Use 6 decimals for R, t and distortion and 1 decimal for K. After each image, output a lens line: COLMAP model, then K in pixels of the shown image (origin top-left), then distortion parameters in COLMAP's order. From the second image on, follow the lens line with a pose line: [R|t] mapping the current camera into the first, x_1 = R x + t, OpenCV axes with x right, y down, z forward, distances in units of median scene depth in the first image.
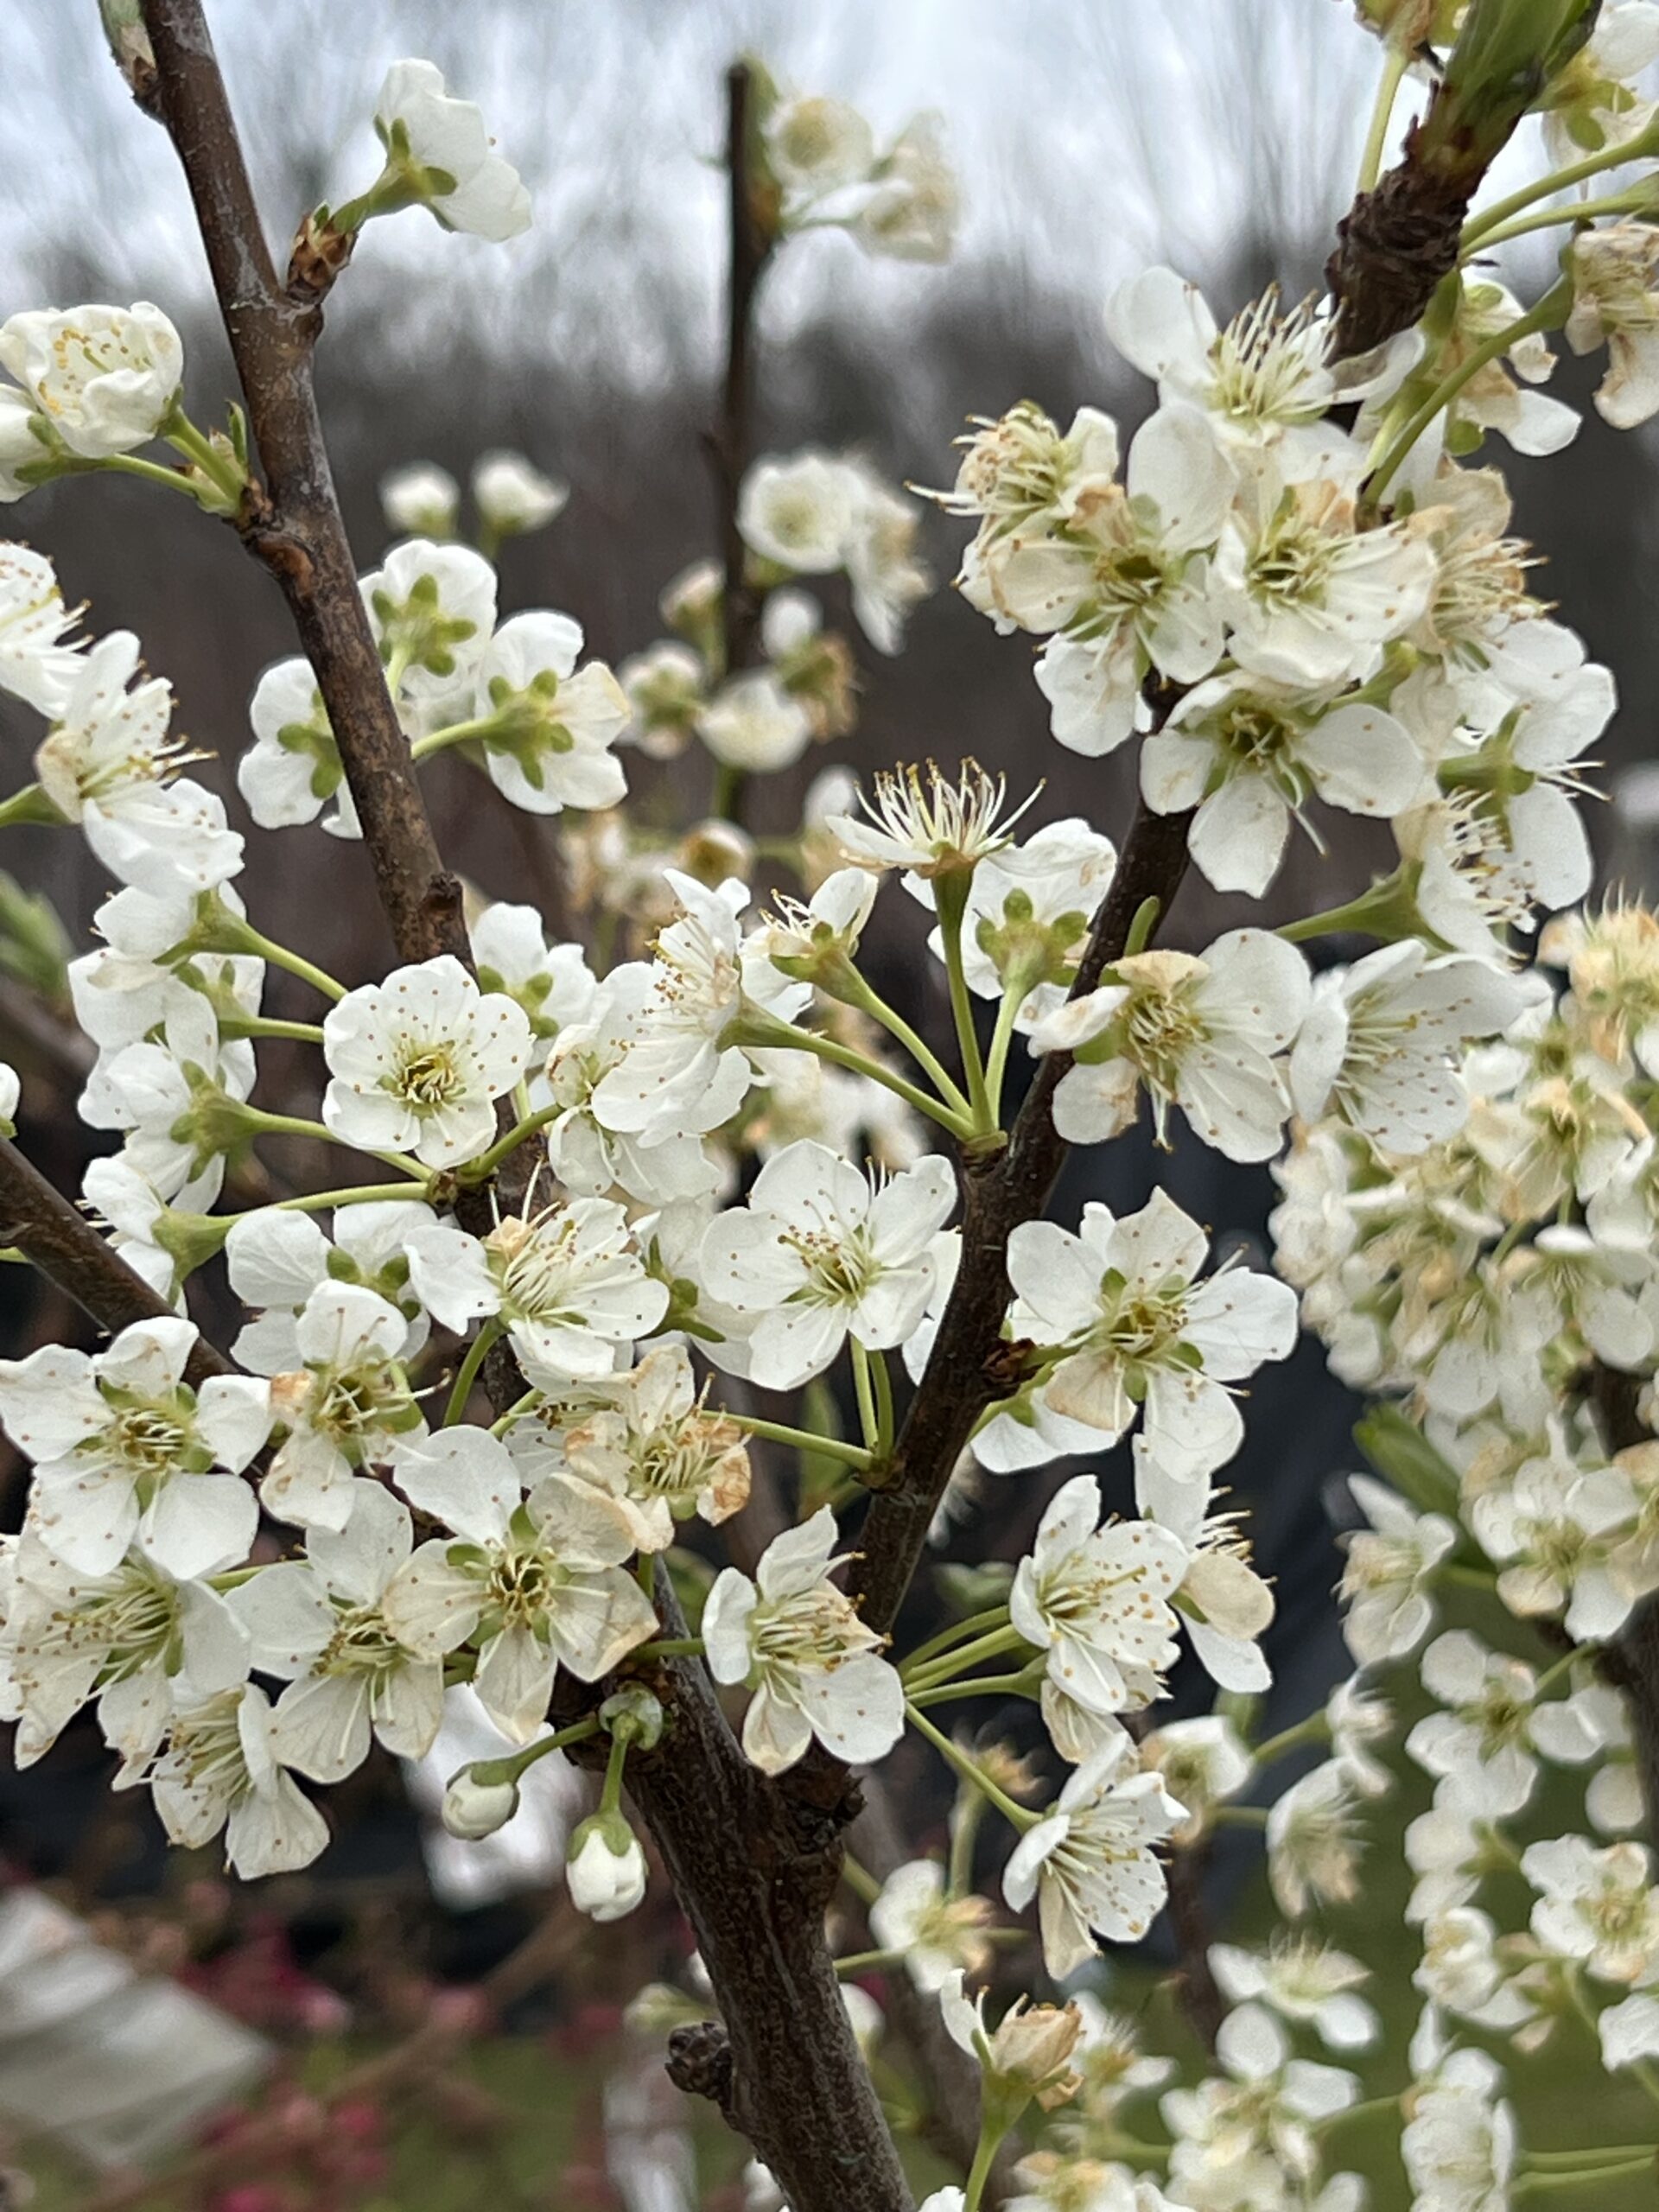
lens RADIAL K [[4904.6, 0, 829.6], [0, 4904.6, 1105.5], [0, 0, 1]] dist [0.023657, 0.000000]
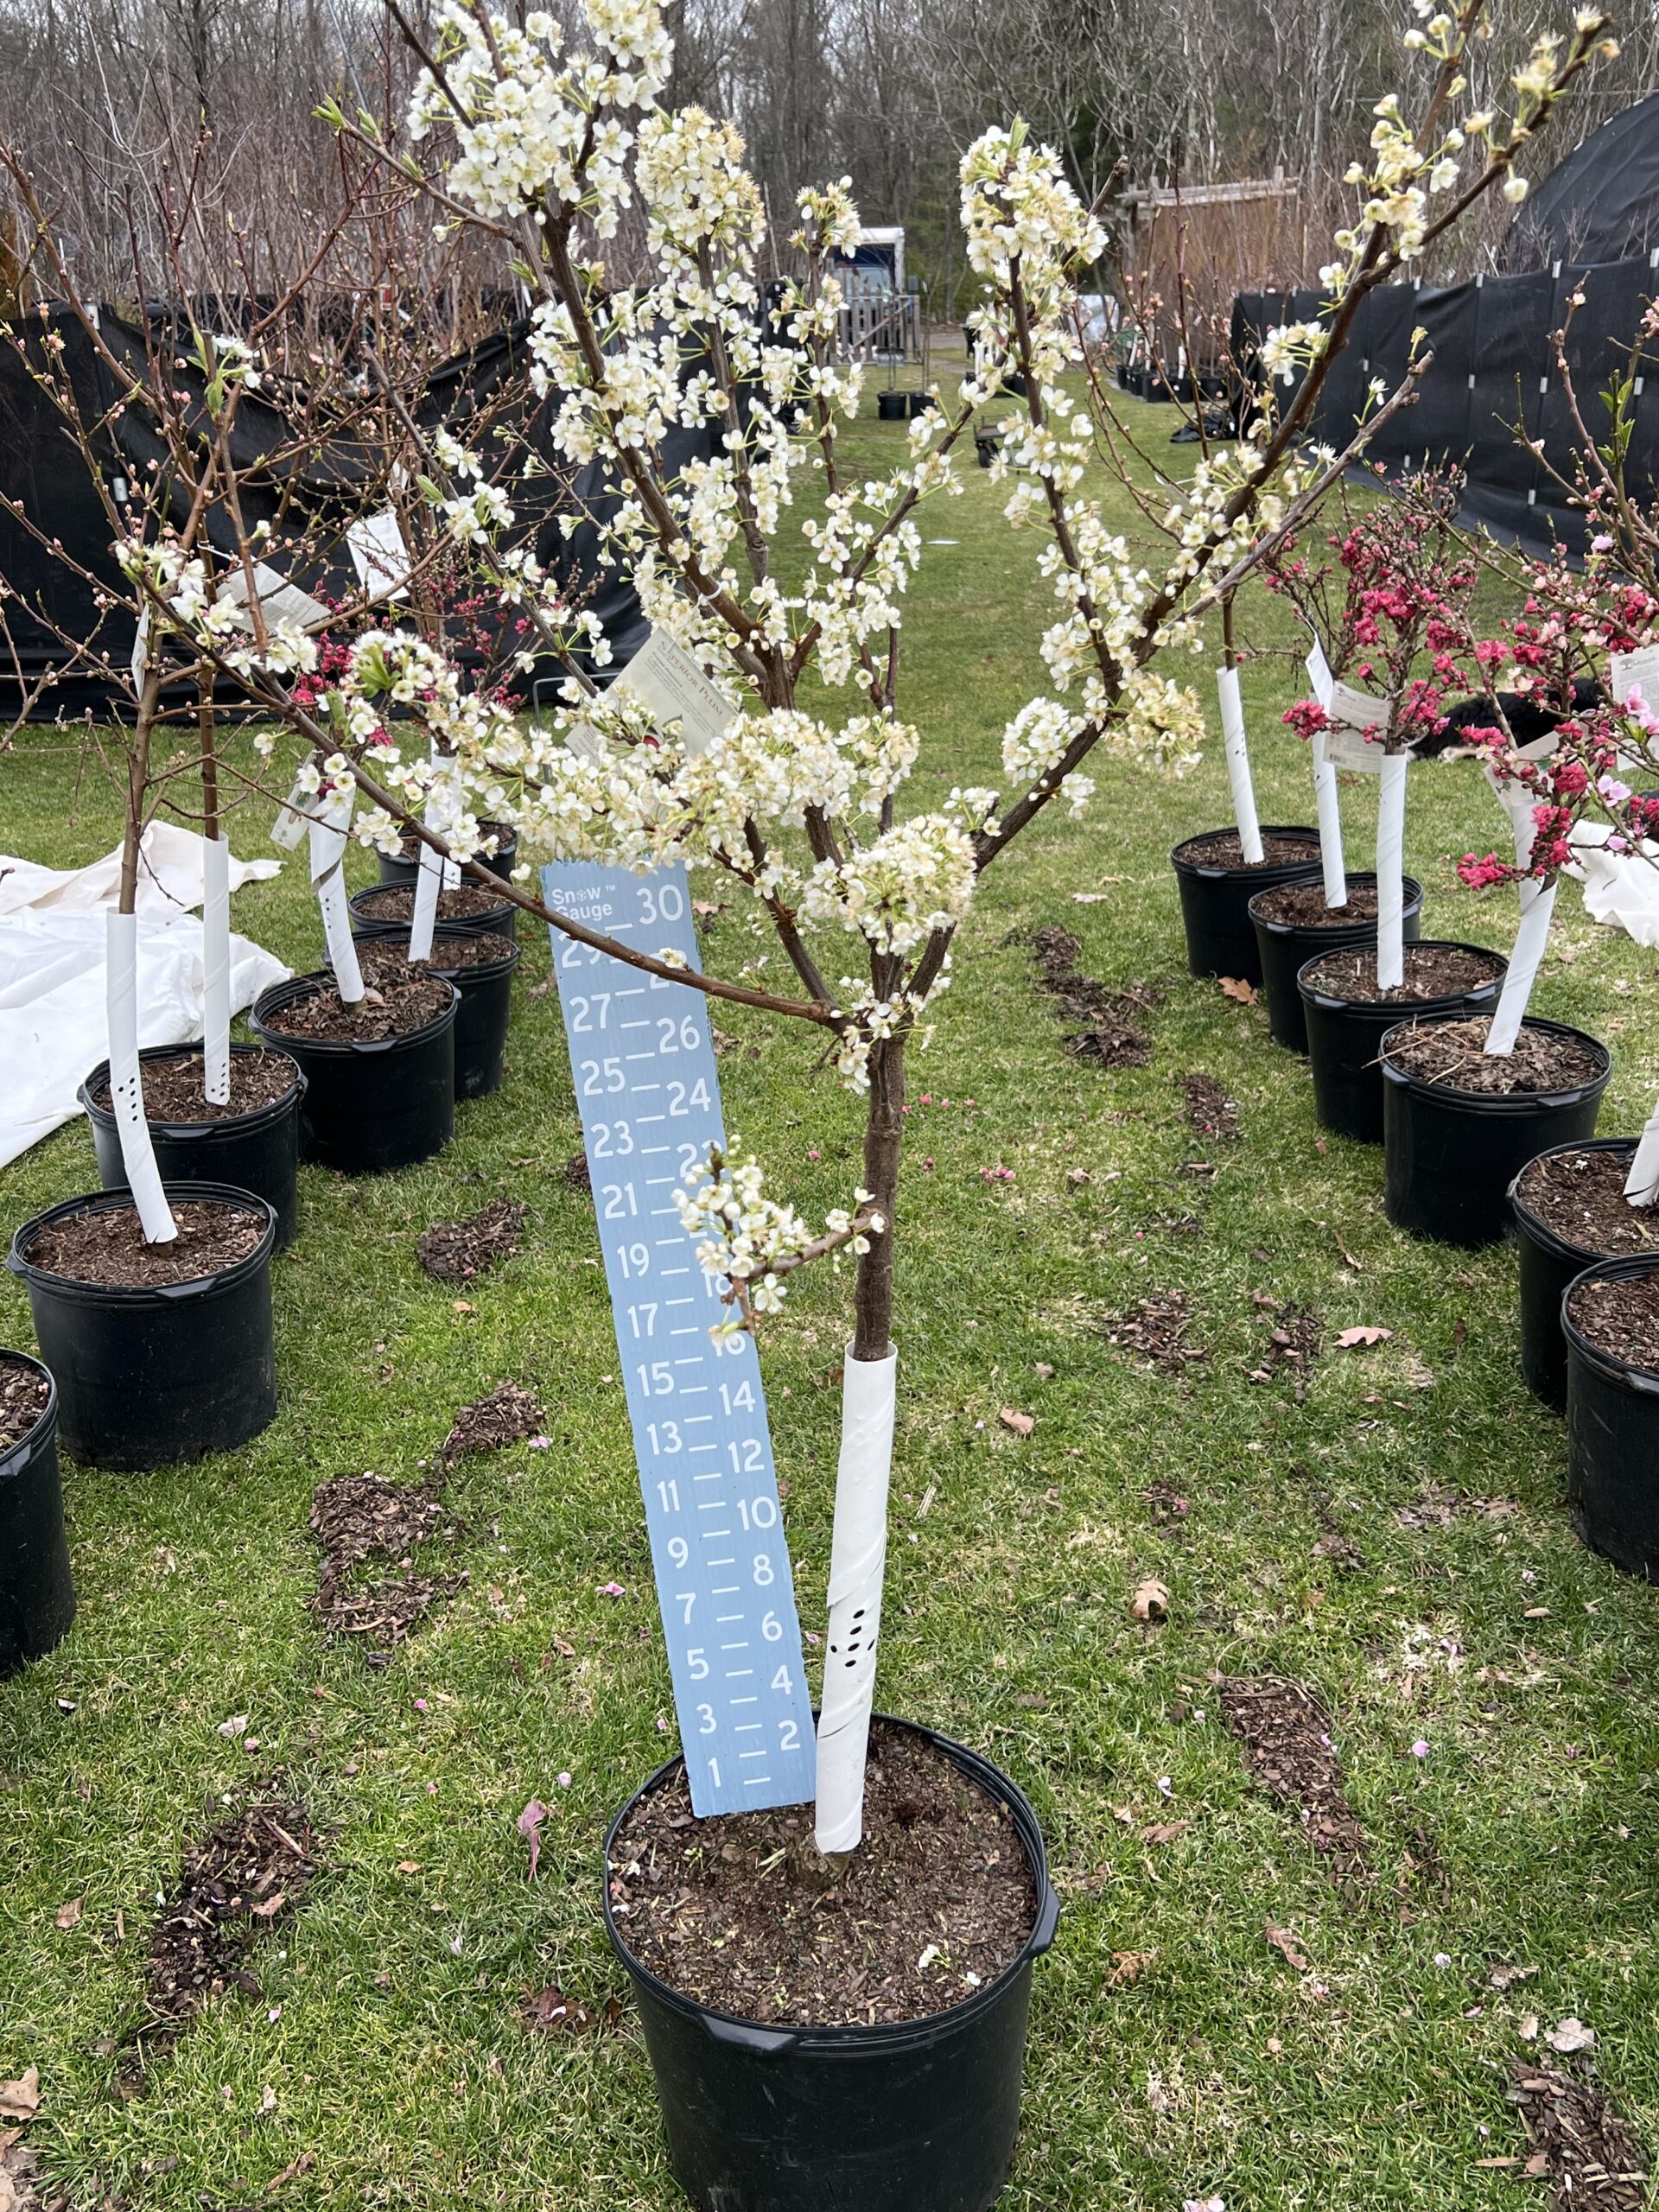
lens RADIAL K [[1995.7, 0, 826.4], [0, 1995.7, 1106.9], [0, 0, 1]] dist [0.004383, 0.003156]
pose [[0.985734, -0.042275, 0.162917, -0.166170], [-0.015741, 0.940546, 0.339301, 0.383380], [-0.167575, -0.337025, 0.926463, -2.284178]]
